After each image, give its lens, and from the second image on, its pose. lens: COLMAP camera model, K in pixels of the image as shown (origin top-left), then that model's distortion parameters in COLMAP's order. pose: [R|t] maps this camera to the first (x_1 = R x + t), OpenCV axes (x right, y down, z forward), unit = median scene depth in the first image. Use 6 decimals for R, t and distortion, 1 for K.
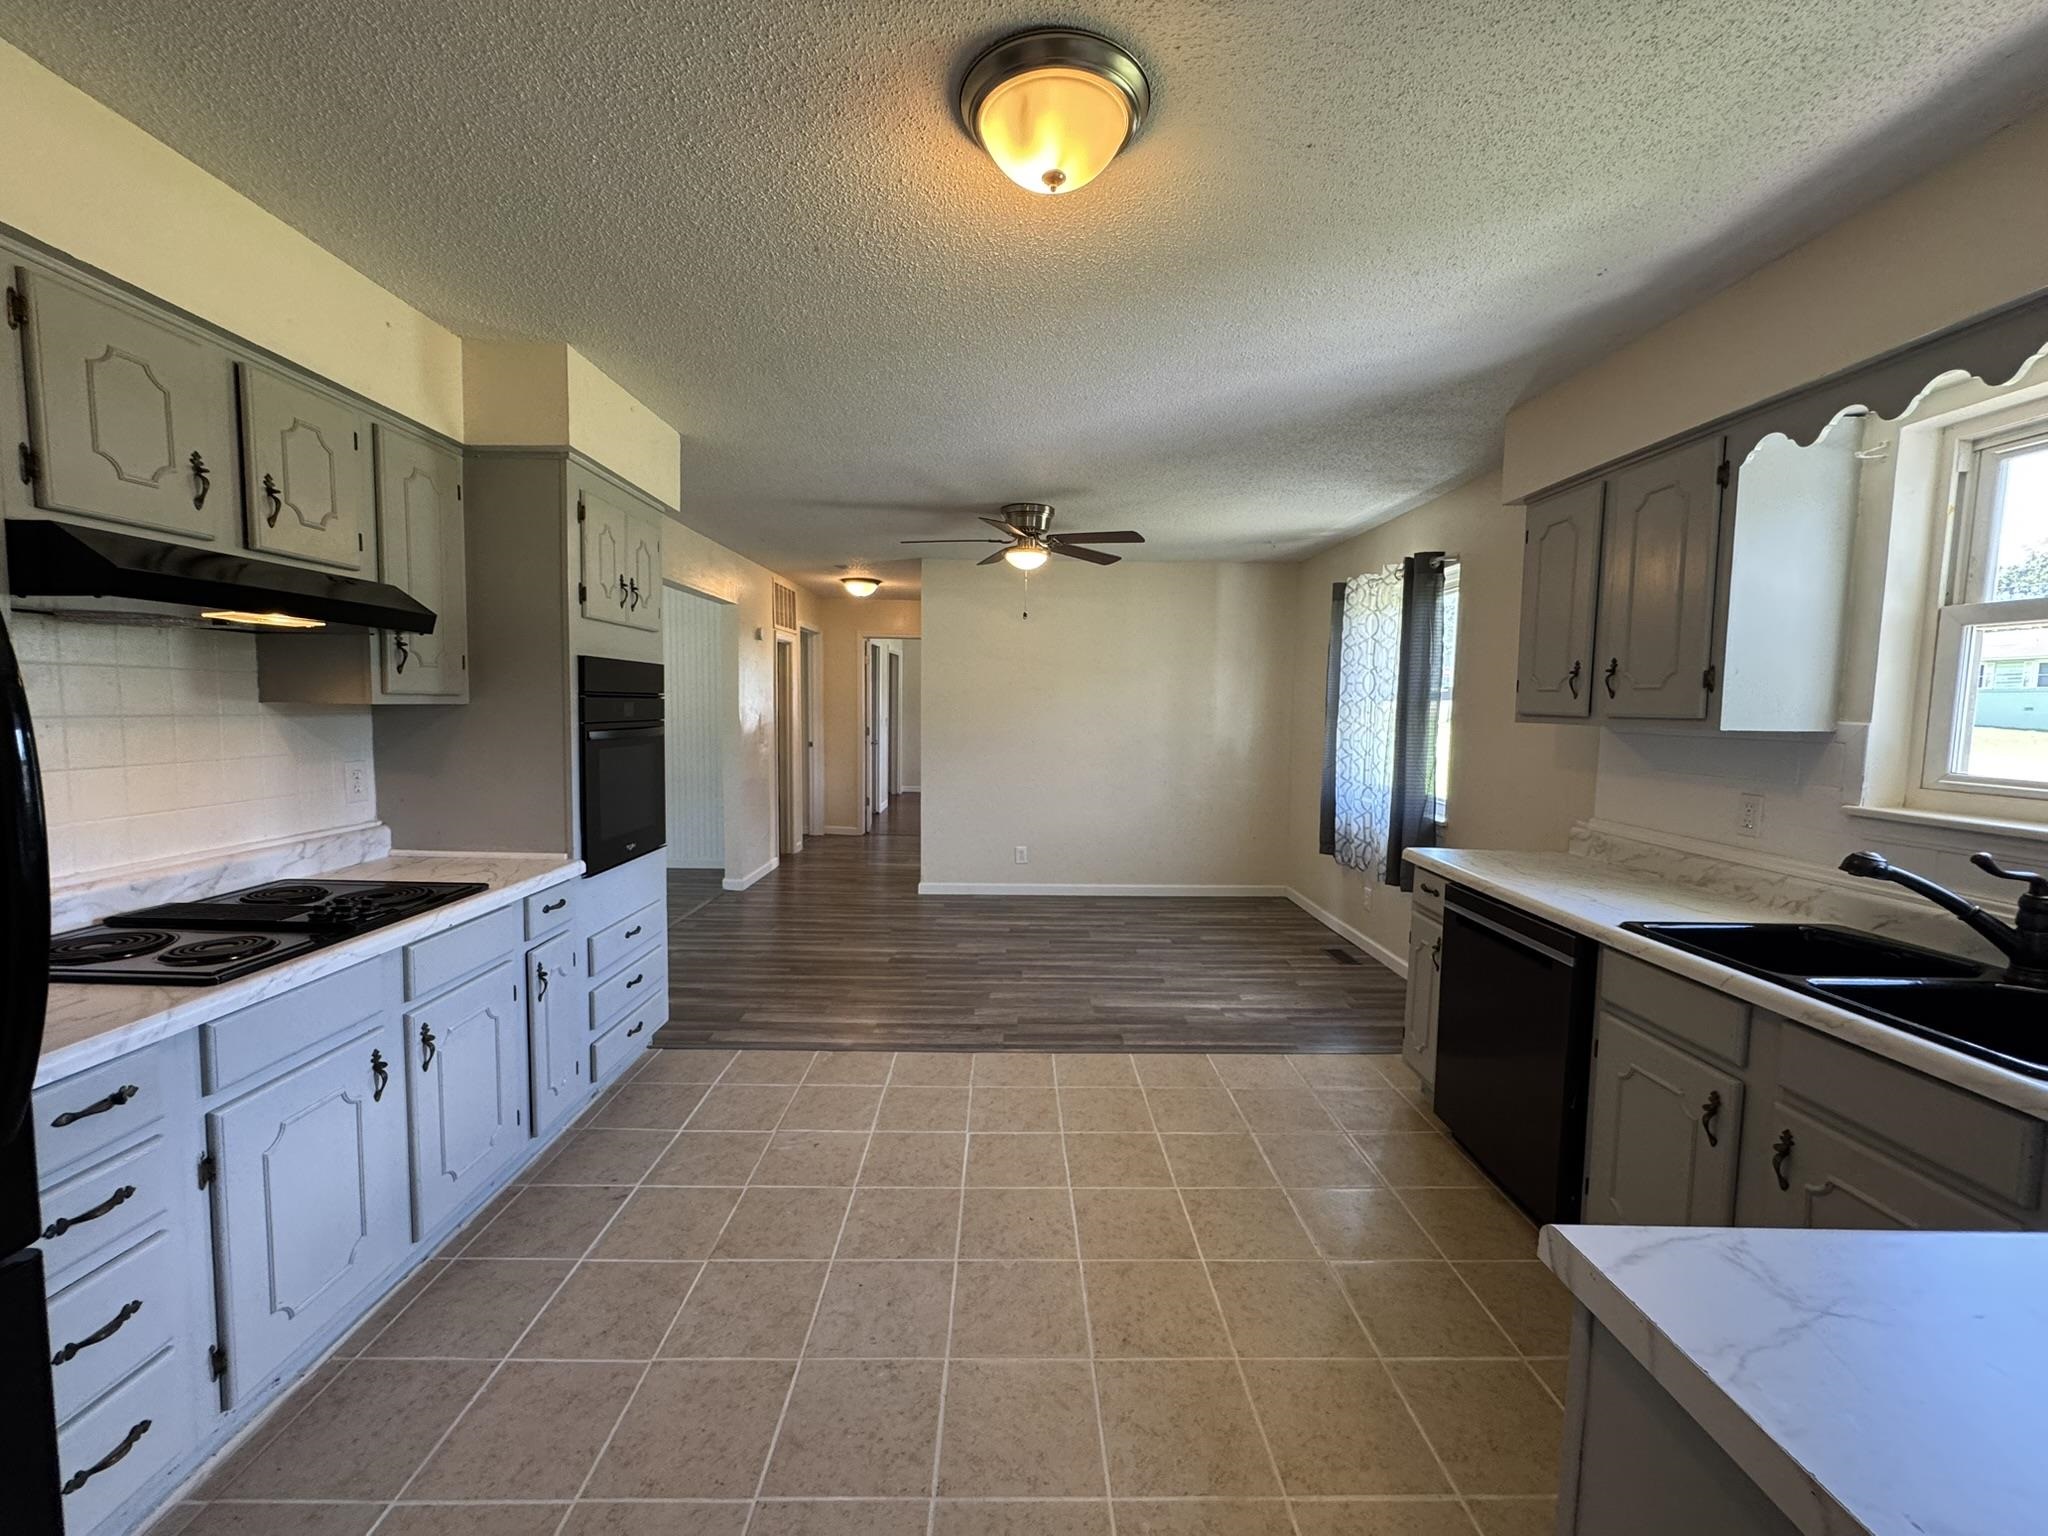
lens RADIAL K [[818.7, 0, 1020.0], [0, 818.7, 759.8], [0, 0, 1]] dist [-0.001824, -0.000343]
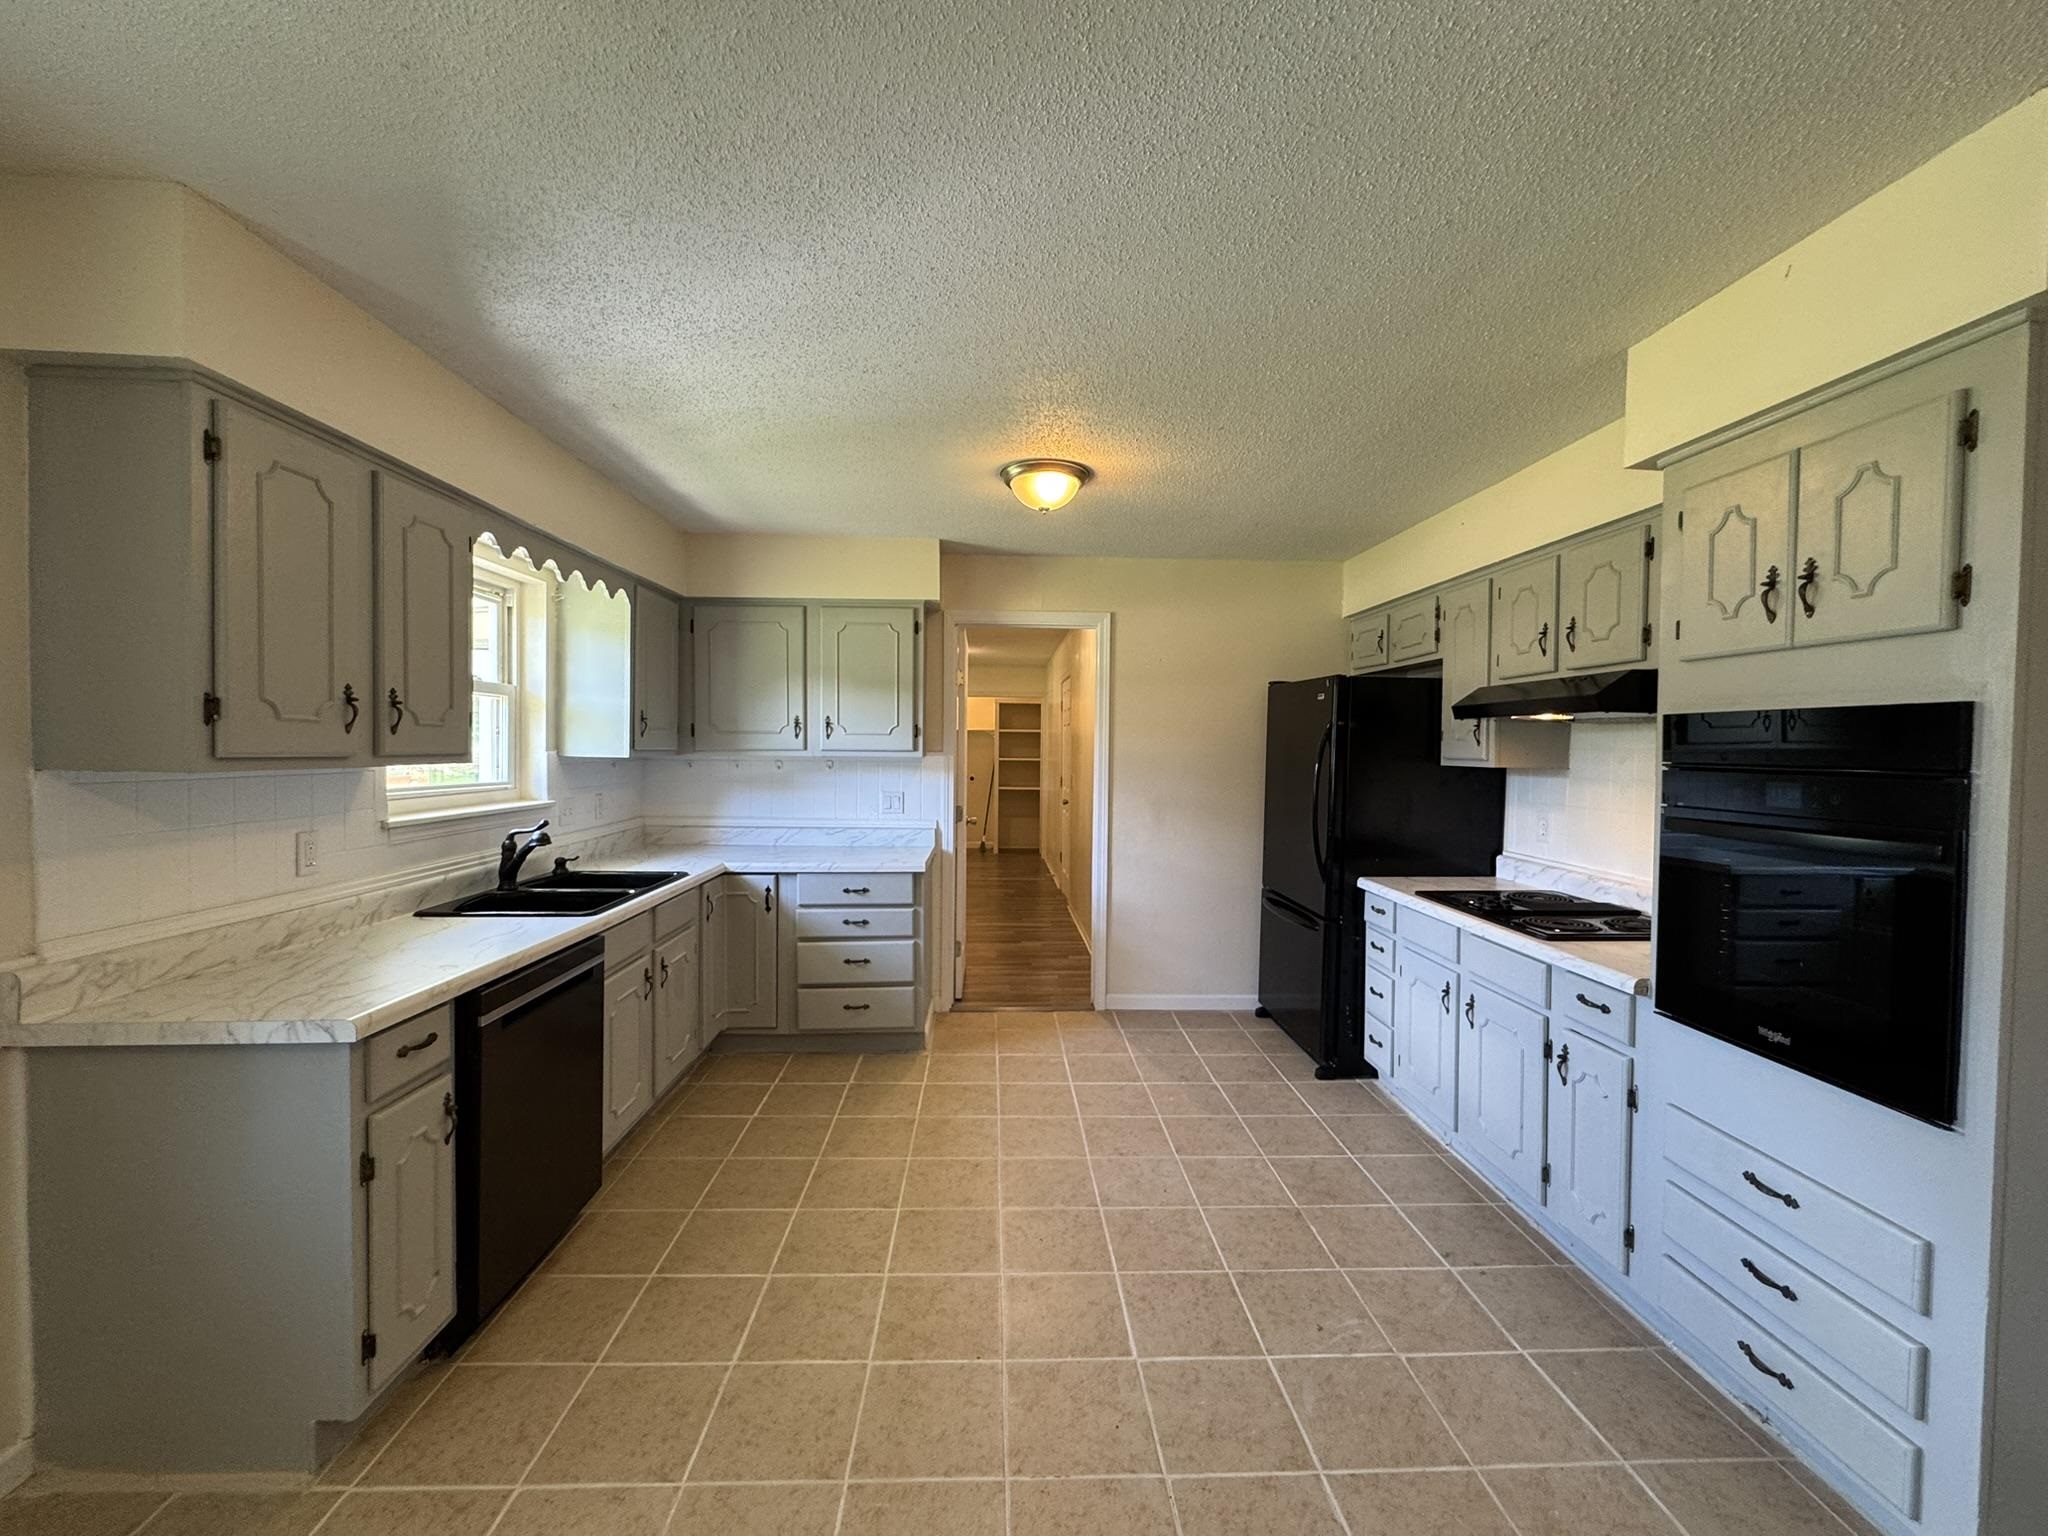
lens RADIAL K [[818.7, 0, 1020.7], [0, 818.7, 765.9], [0, 0, 1]] dist [-0.001824, -0.000343]
pose [[-0.999325, -0.029224, -0.022248, 0.052161], [-0.031189, 0.995100, 0.093830, -0.096221], [0.019397, 0.094461, -0.995340, 1.257612]]
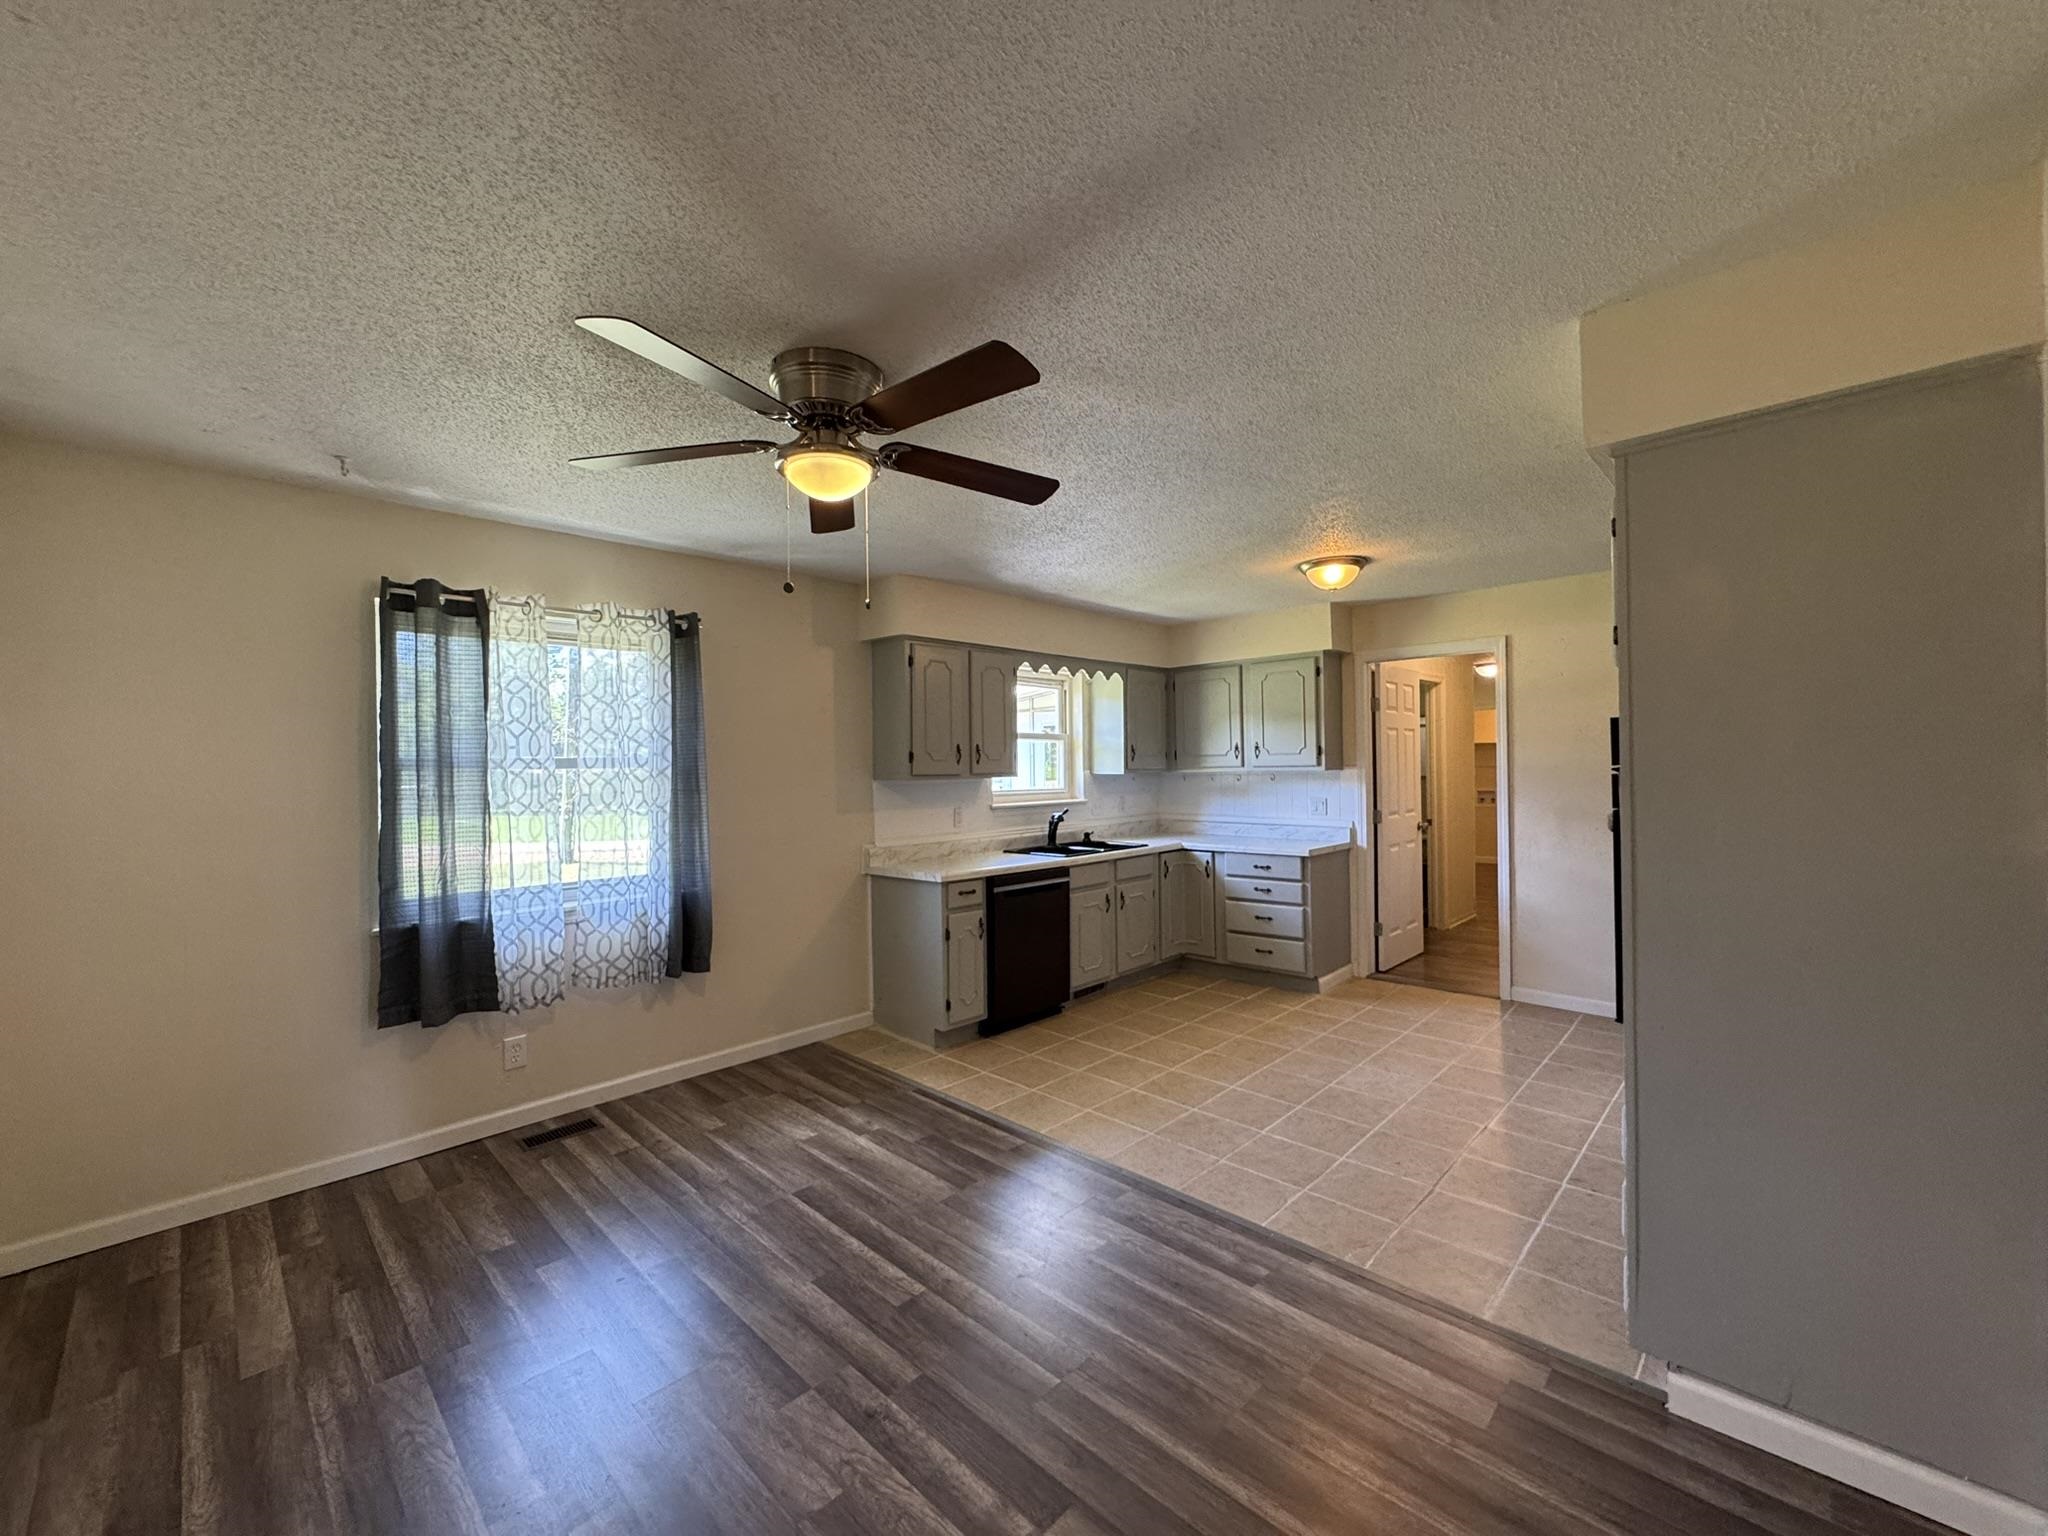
lens RADIAL K [[818.7, 0, 1022.7], [0, 818.7, 766.7], [0, 0, 1]] dist [-0.001824, -0.000343]
pose [[-0.706506, -0.008728, 0.707653, -0.493700], [0.050986, 0.996698, 0.063196, -0.125688], [-0.705868, 0.080728, -0.703728, 1.541969]]
